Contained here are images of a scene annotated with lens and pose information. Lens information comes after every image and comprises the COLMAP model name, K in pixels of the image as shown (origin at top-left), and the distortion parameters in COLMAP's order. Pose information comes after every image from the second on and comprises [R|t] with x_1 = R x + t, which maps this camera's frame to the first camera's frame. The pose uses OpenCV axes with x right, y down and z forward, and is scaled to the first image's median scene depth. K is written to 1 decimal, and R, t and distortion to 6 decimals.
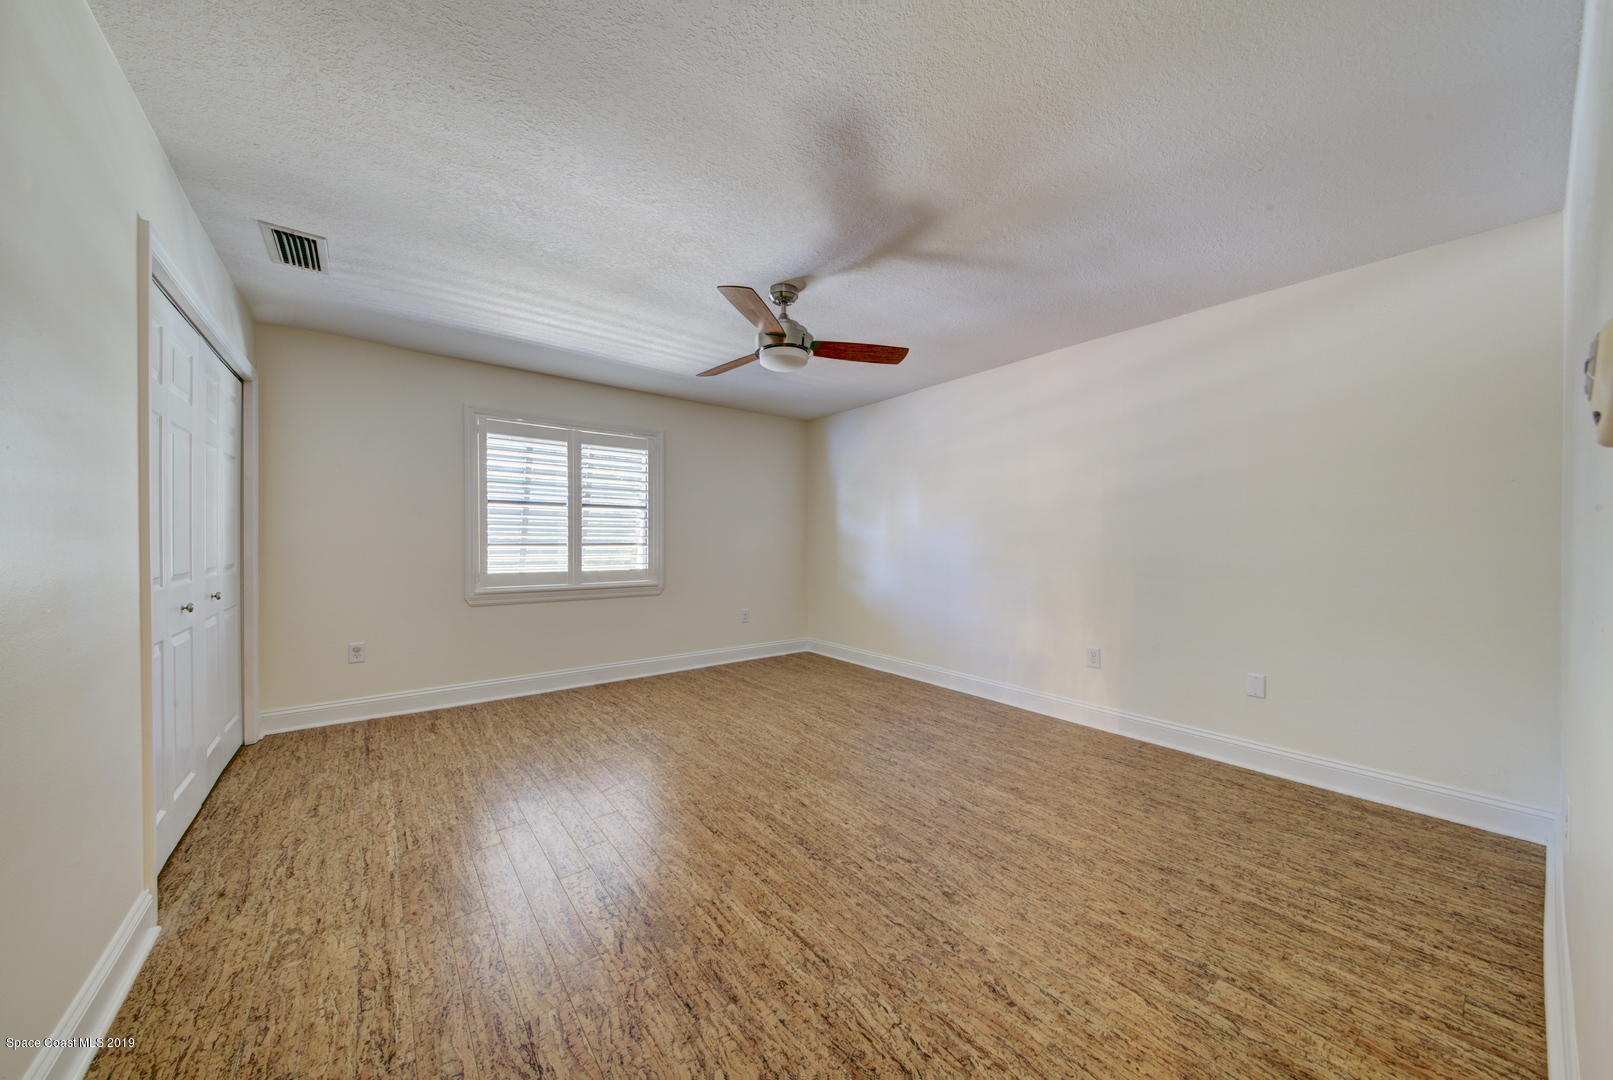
lens RADIAL K [[559.2, 0, 801.8], [0, 559.2, 542.7], [0, 0, 1]] dist [0.006598, -0.006126]
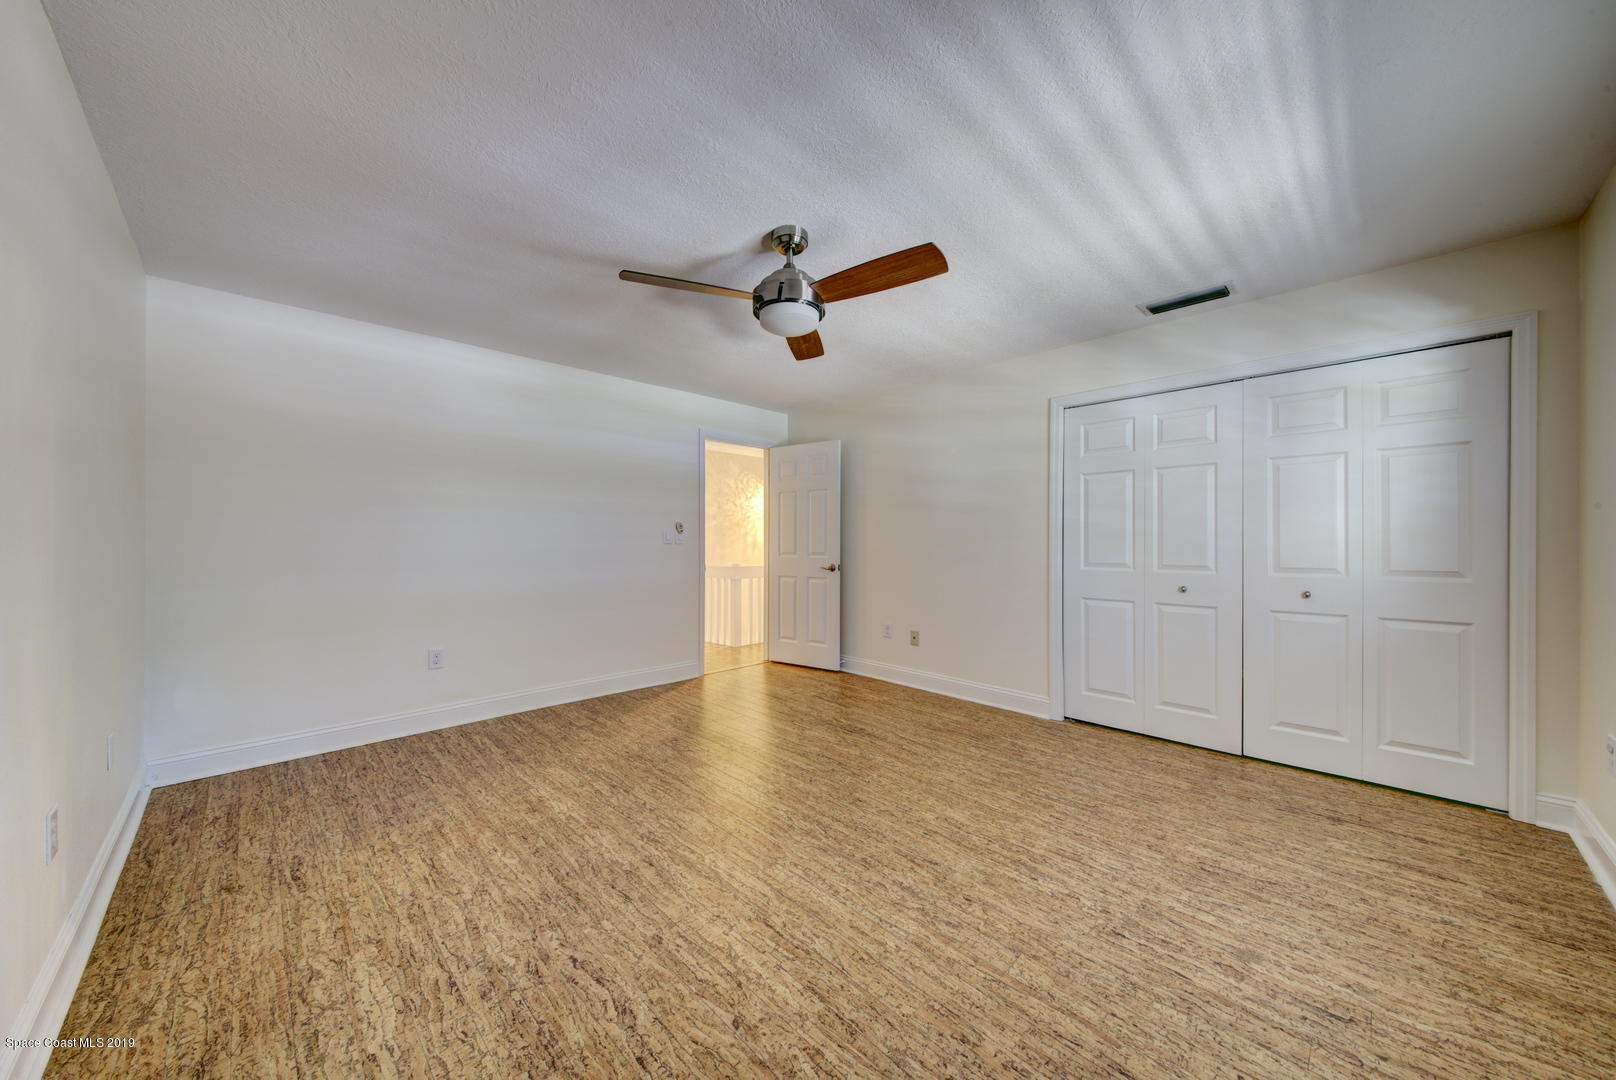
lens RADIAL K [[560.3, 0, 817.1], [0, 560.3, 542.6], [0, 0, 1]] dist [0.006598, -0.006126]
pose [[-0.990047, -0.002517, -0.140715, 0.043509], [-0.003316, 0.999980, 0.005446, -0.009005], [0.140699, 0.005858, -0.990035, 1.878447]]
